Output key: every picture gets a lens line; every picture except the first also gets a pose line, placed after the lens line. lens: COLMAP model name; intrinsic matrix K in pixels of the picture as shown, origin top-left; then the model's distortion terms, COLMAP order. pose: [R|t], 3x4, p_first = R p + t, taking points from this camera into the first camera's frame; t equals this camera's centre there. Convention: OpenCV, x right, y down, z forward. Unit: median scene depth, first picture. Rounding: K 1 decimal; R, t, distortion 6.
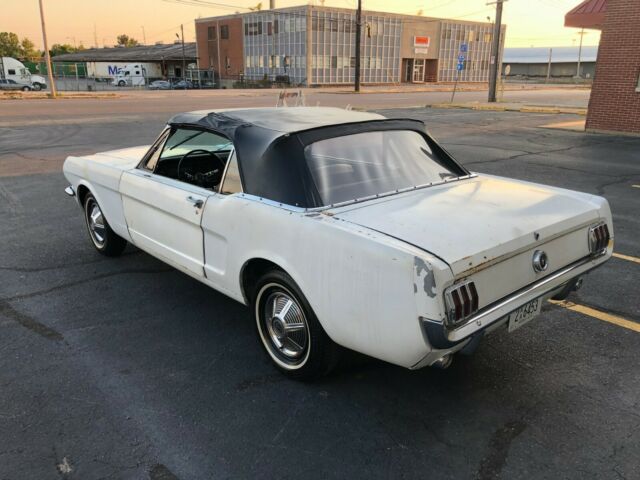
lens RADIAL K [[515.9, 0, 324.7], [0, 515.9, 243.9], [0, 0, 1]] dist [0.020784, -0.025438]
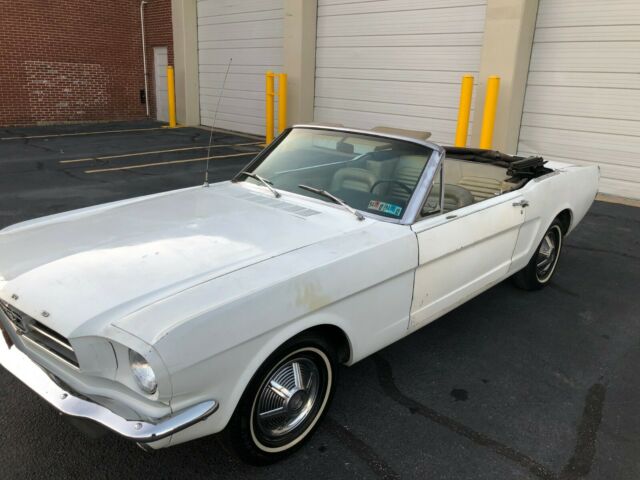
lens RADIAL K [[515.9, 0, 333.0], [0, 515.9, 242.5], [0, 0, 1]] dist [0.020784, -0.025438]
pose [[-0.073153, -0.310163, 0.947865, -0.230303], [0.279820, 0.905853, 0.318012, -0.083741], [-0.957261, 0.288495, 0.020524, 0.248148]]
